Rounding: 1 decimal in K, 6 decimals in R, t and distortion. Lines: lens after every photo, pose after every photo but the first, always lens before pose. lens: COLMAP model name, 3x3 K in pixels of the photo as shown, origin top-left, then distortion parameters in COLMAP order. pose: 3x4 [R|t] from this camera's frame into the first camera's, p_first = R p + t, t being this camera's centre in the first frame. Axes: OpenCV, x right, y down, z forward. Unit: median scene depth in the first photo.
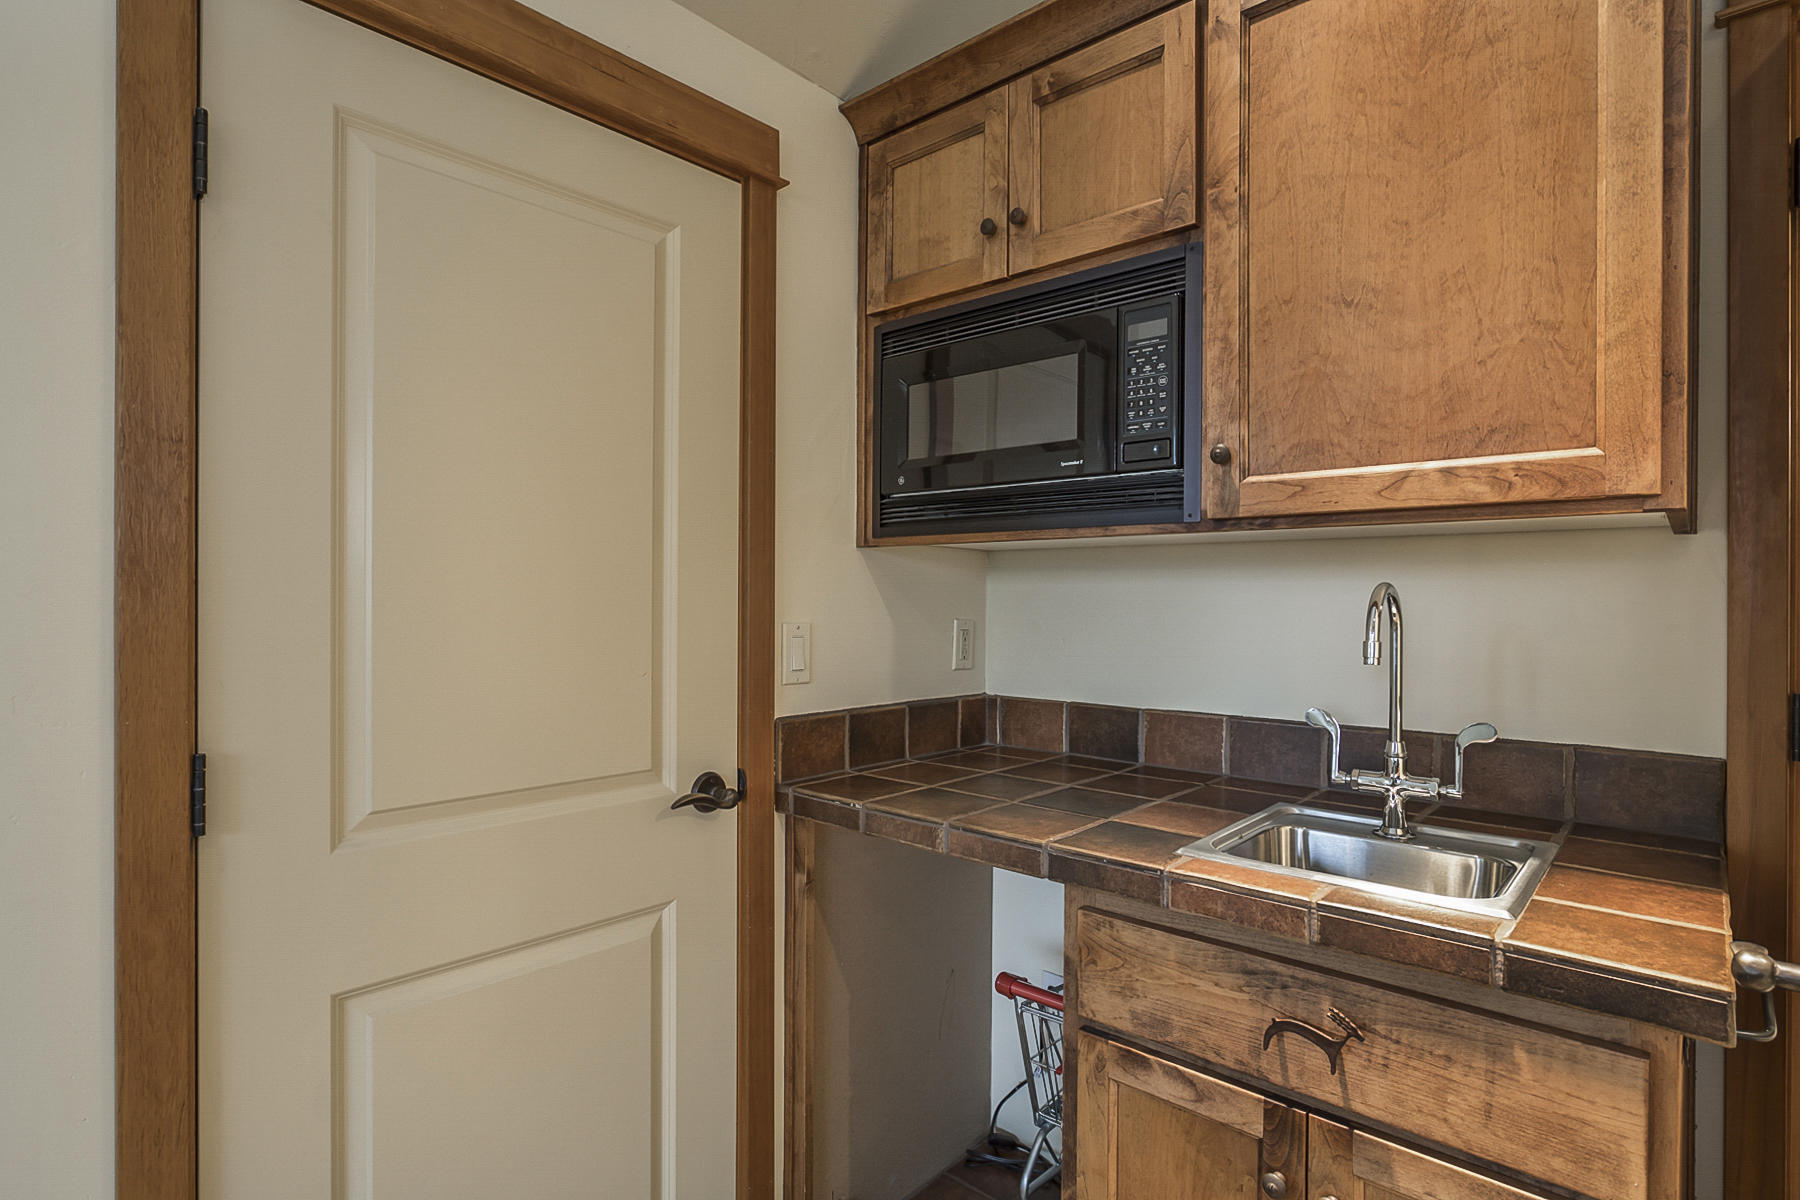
lens RADIAL K [[914.1, 0, 893.3], [0, 914.1, 601.5], [0, 0, 1]] dist [-0.022849, 0.009637]
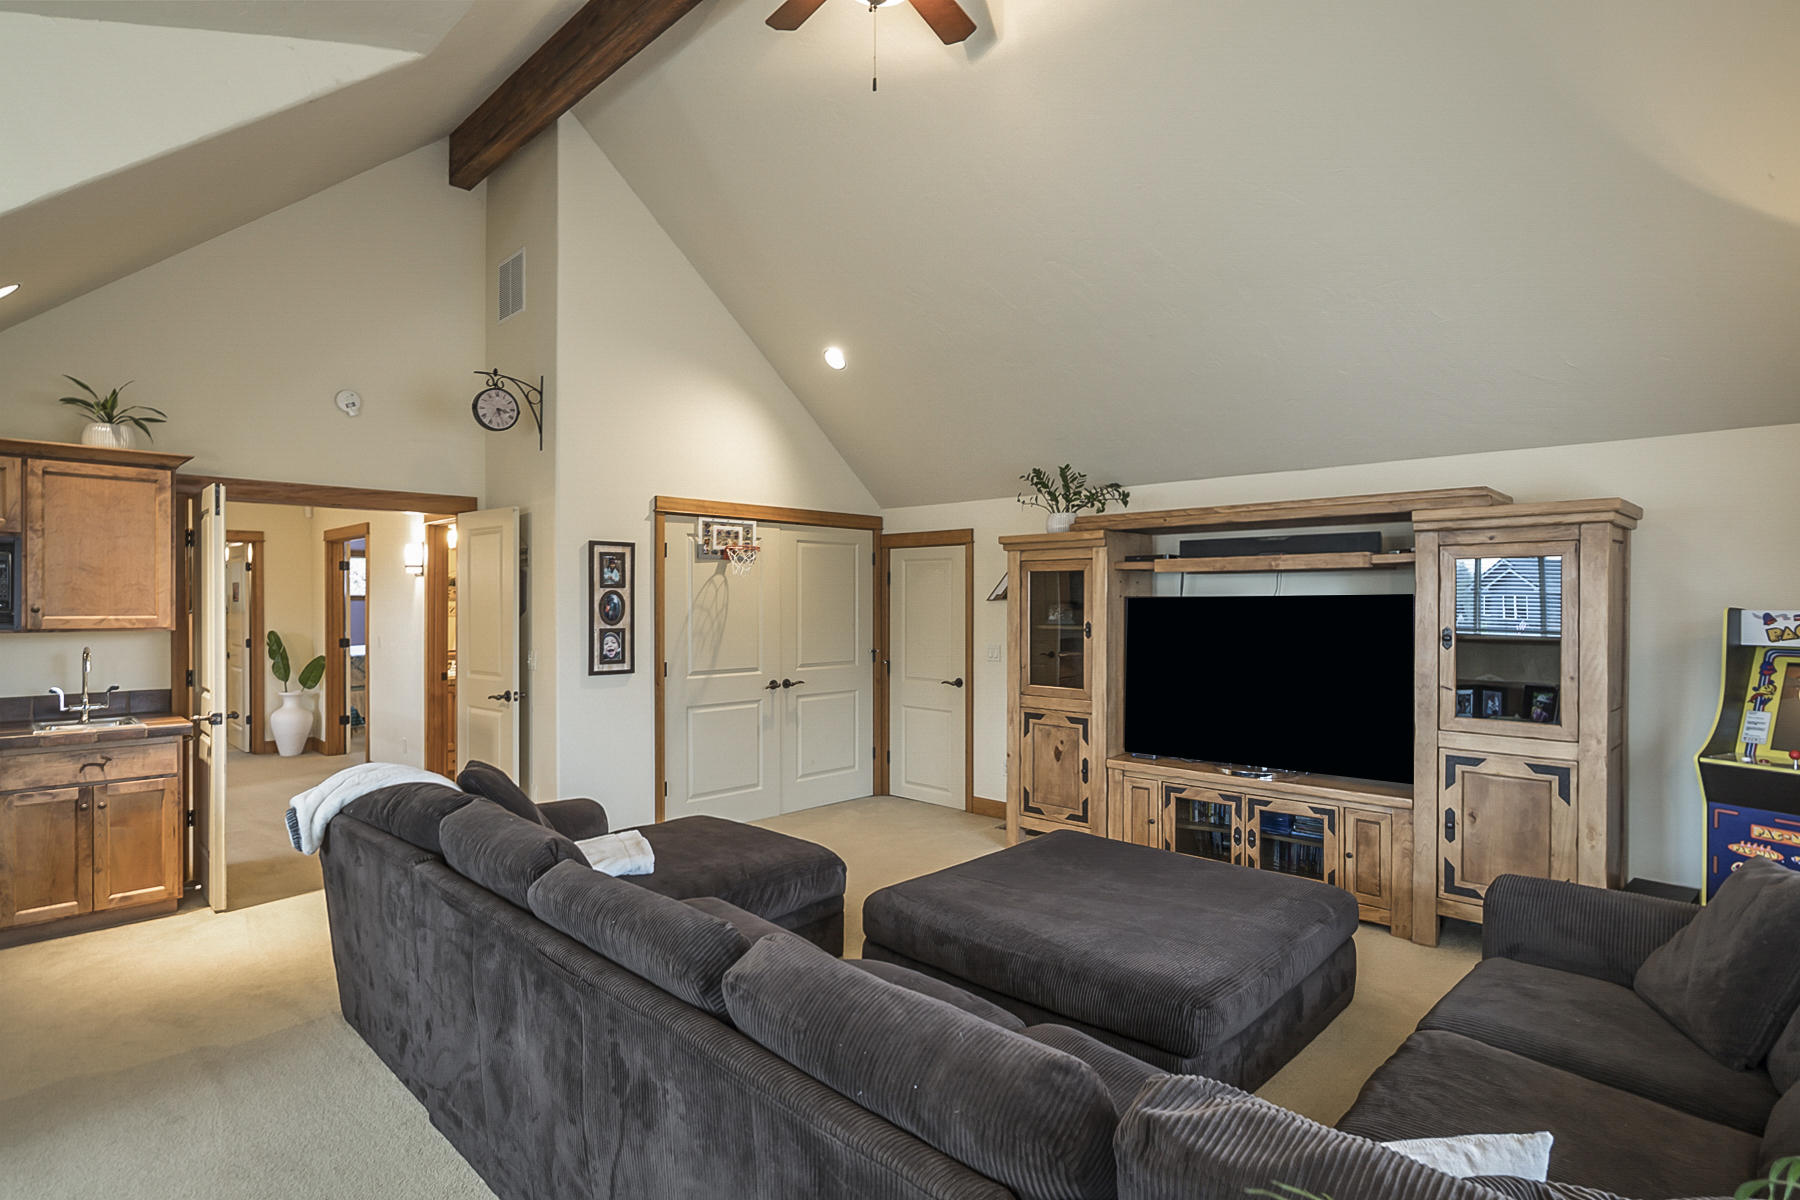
lens RADIAL K [[914.1, 0, 905.9], [0, 914.1, 602.2], [0, 0, 1]] dist [-0.022849, 0.009637]
pose [[0.027474, -0.008493, 0.999586, -2.719490], [-0.002170, 0.999961, 0.008556, -0.222078], [-0.999620, -0.002404, 0.027454, -2.134861]]
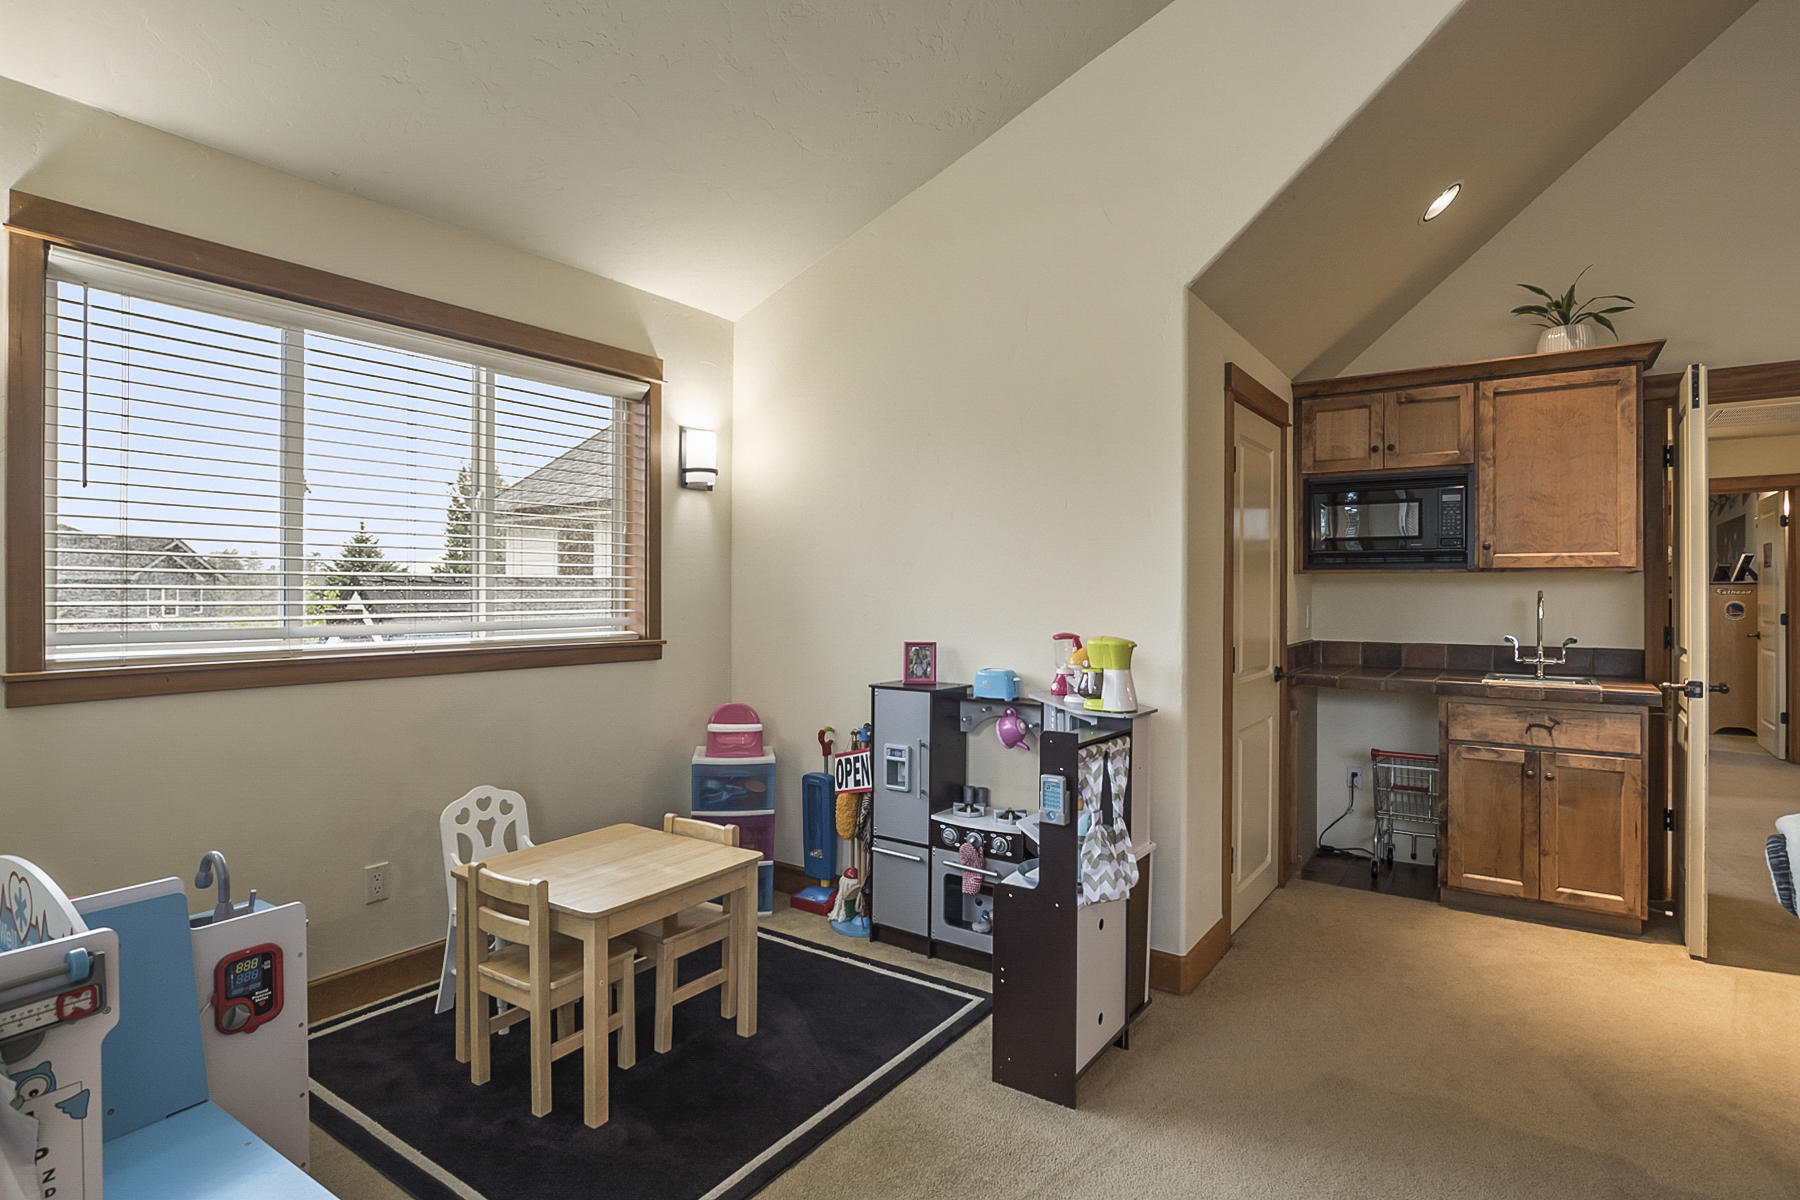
lens RADIAL K [[914.1, 0, 897.0], [0, 914.1, 591.4], [0, 0, 1]] dist [-0.022849, 0.009637]
pose [[0.992808, -0.003257, 0.119671, -1.848040], [0.003446, 0.999993, -0.001373, -0.021327], [-0.119666, 0.001775, 0.992813, -1.635297]]
